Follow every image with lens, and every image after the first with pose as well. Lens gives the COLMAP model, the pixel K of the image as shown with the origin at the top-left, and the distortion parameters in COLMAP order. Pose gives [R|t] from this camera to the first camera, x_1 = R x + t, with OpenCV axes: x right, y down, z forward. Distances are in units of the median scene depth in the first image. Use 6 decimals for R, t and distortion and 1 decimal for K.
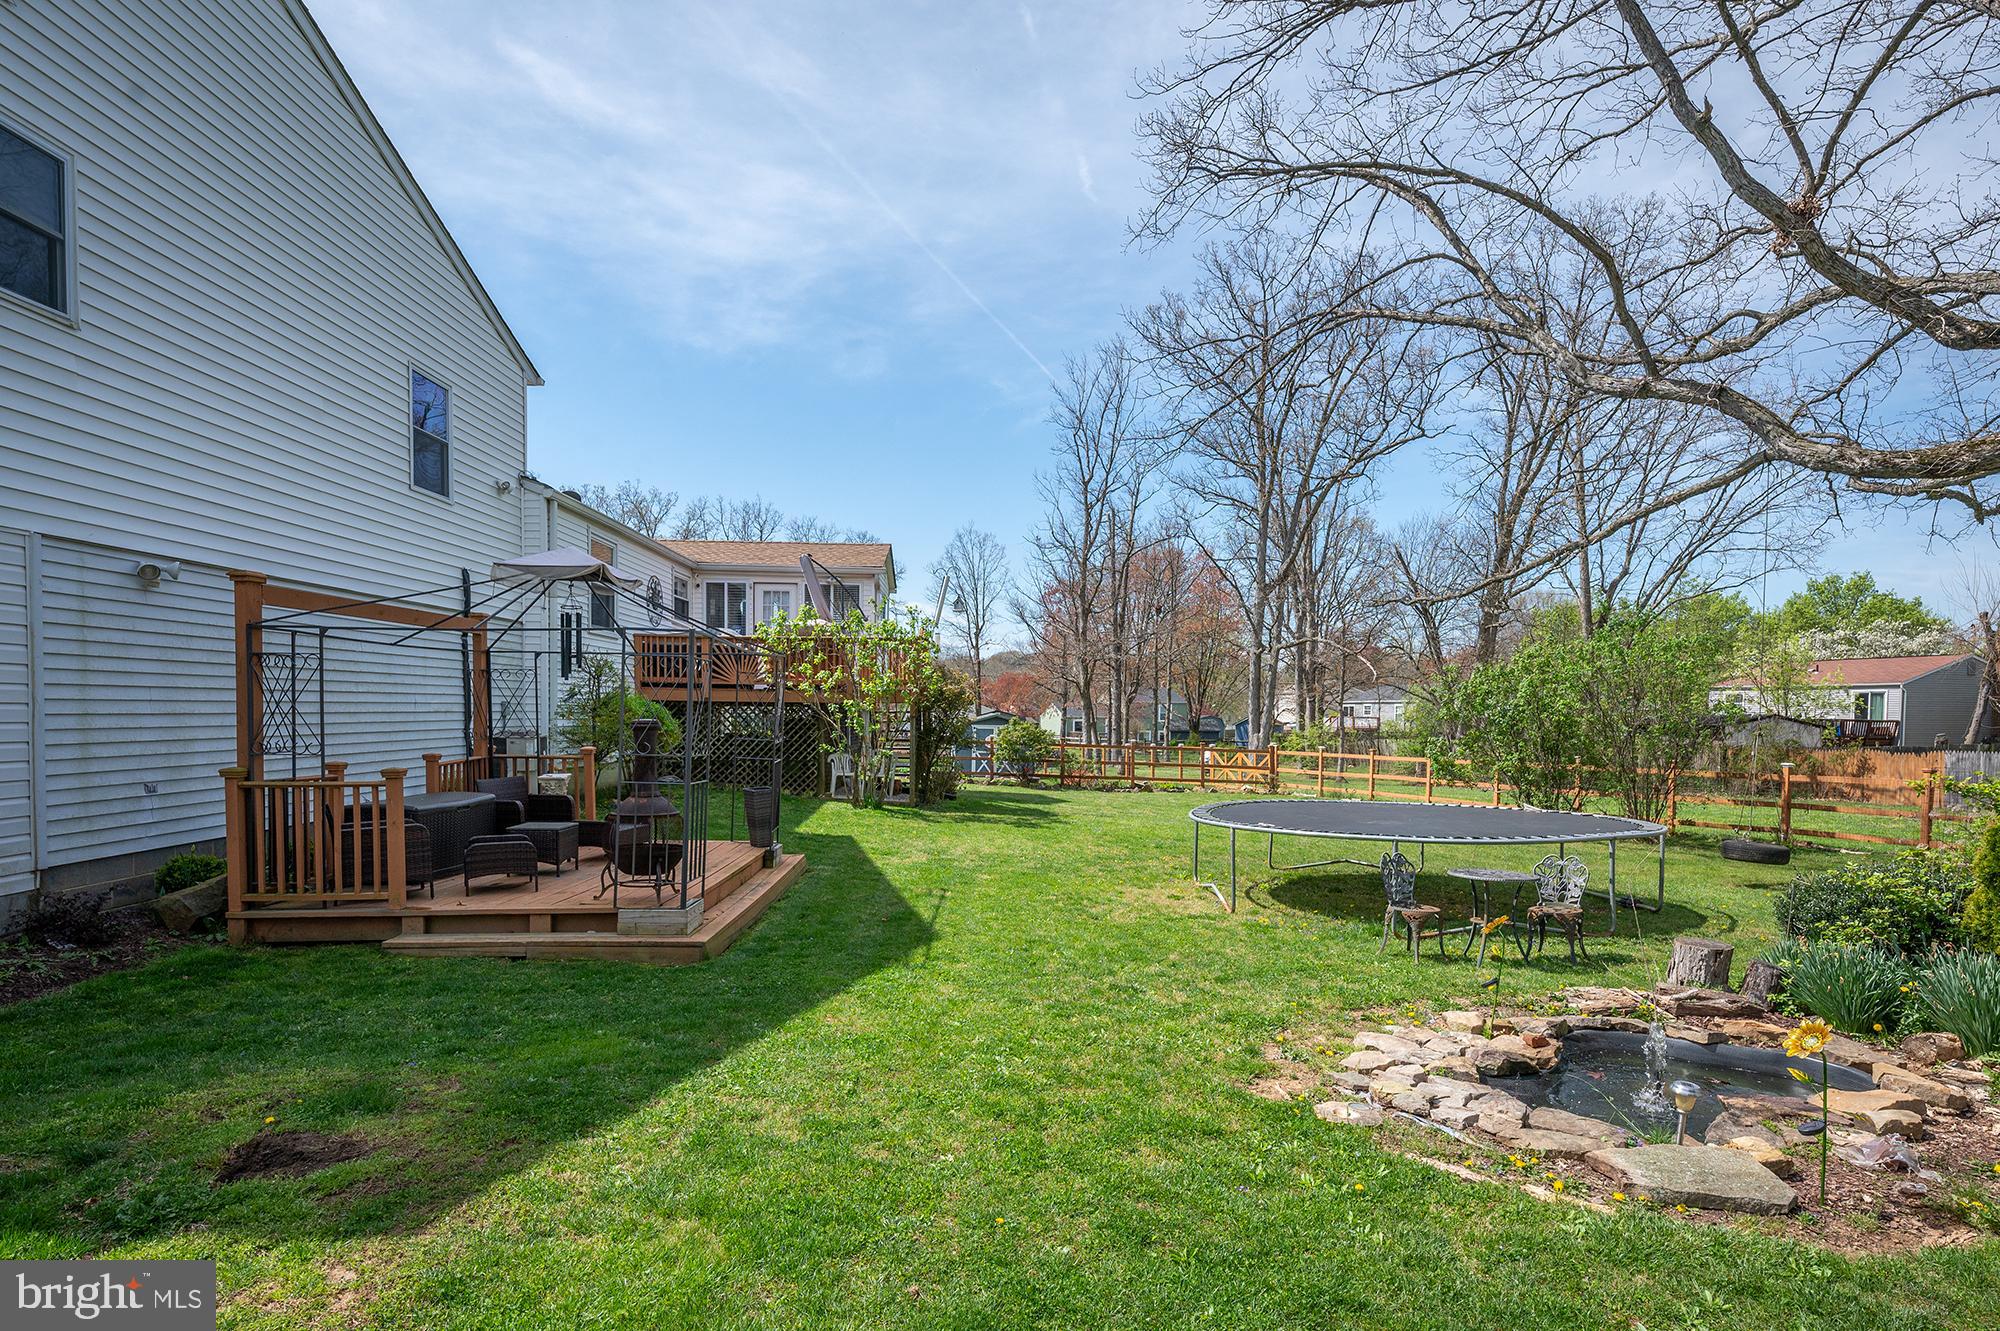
lens RADIAL K [[1129.7, 0, 1032.0], [0, 1129.7, 768.4], [0, 0, 1]] dist [-0.005262, -0.000140]
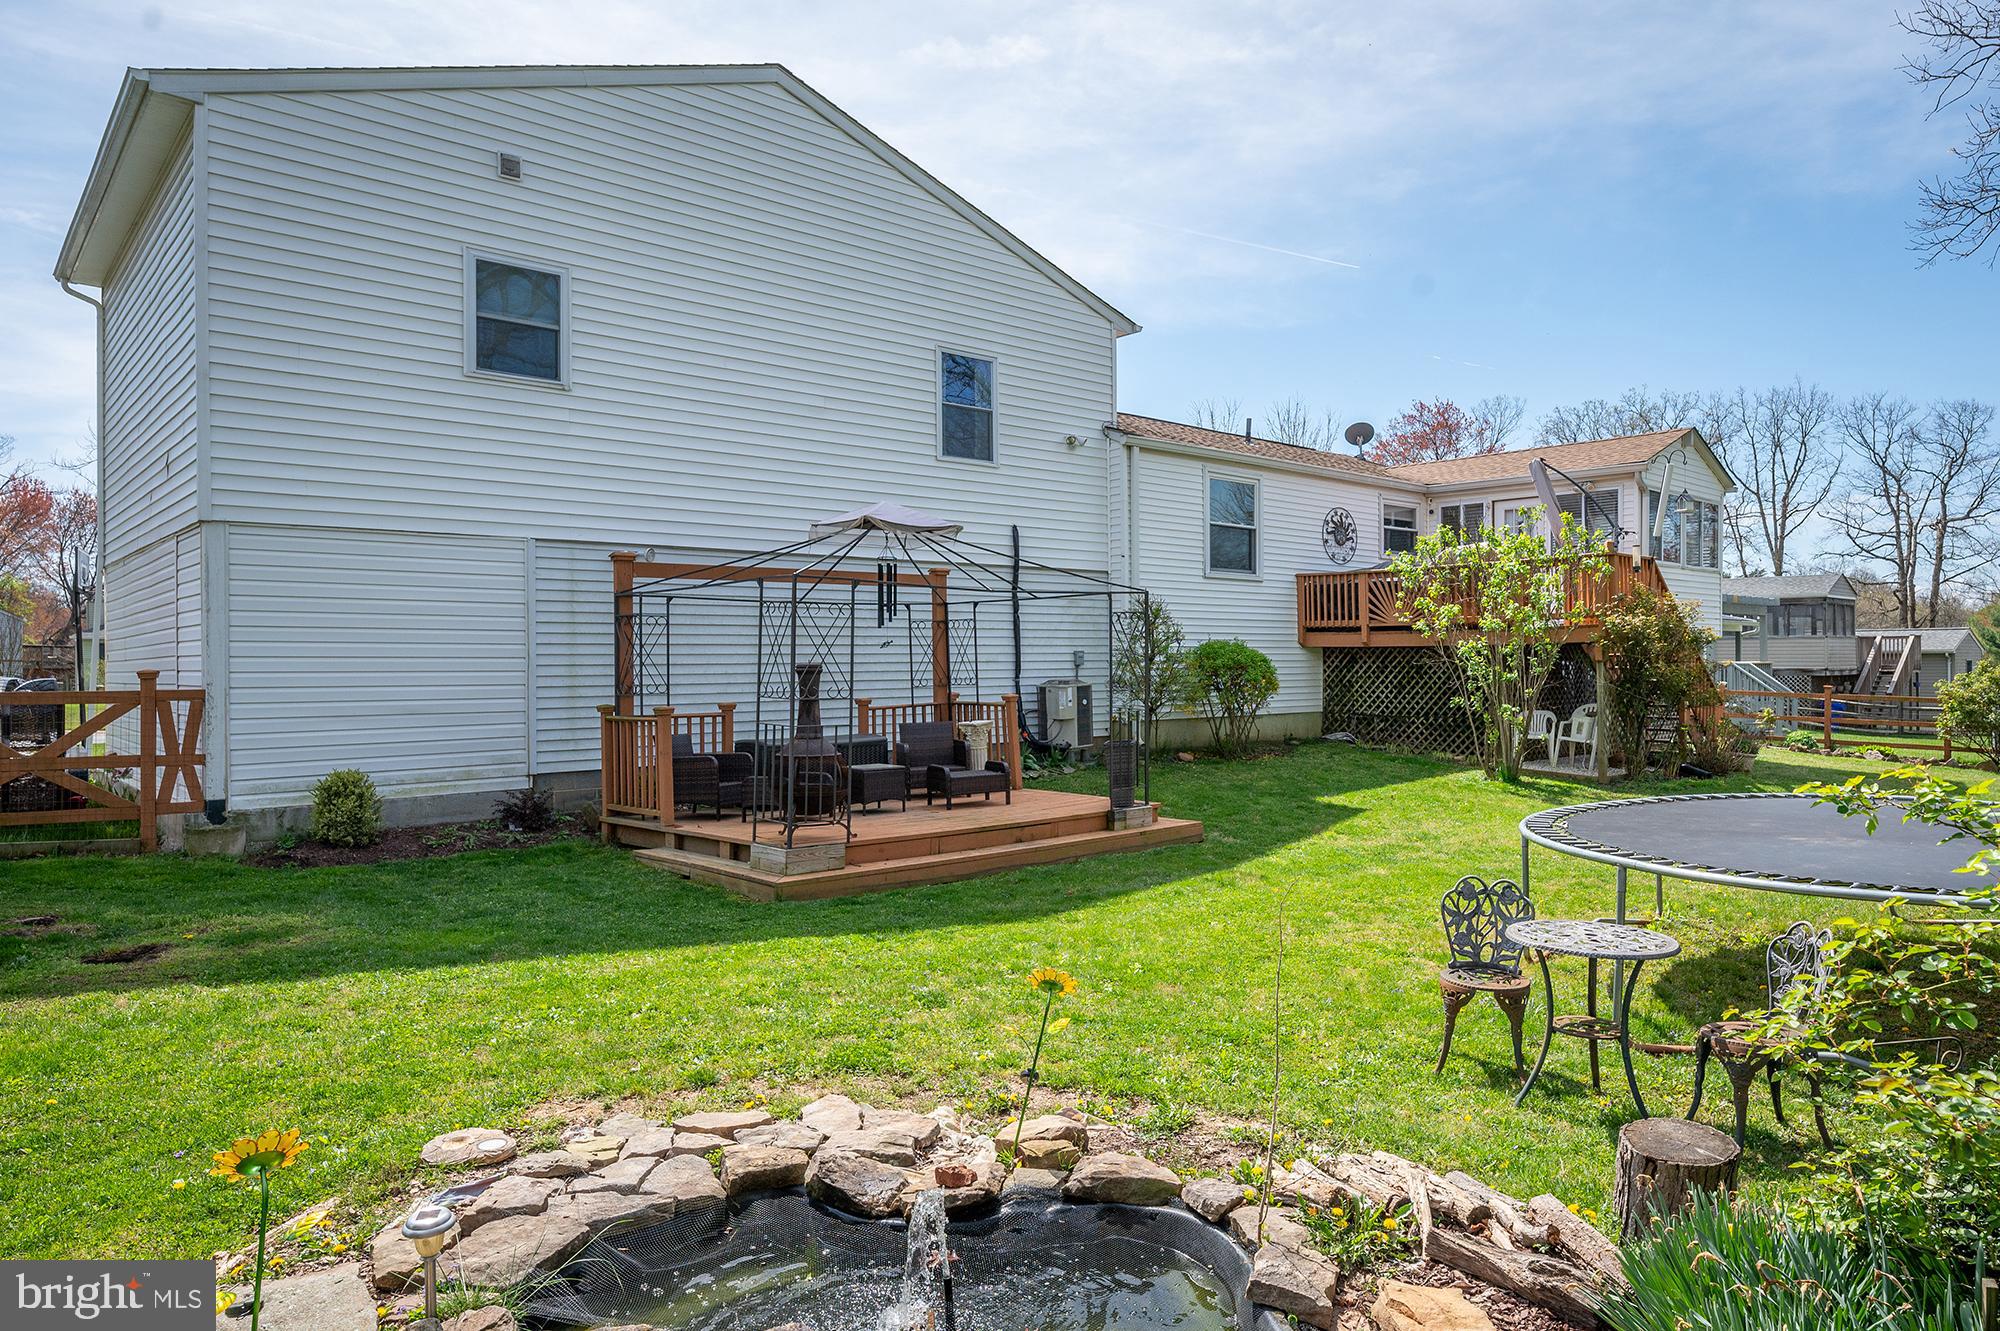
lens RADIAL K [[1281.7, 0, 1016.4], [0, 1281.7, 663.7], [0, 0, 1]] dist [-0.004548, -0.000542]
pose [[0.640834, -0.012217, -0.767582, 0.693581], [-0.026746, 0.998911, -0.038228, -0.004045], [0.767213, 0.045028, 0.639809, 0.403165]]
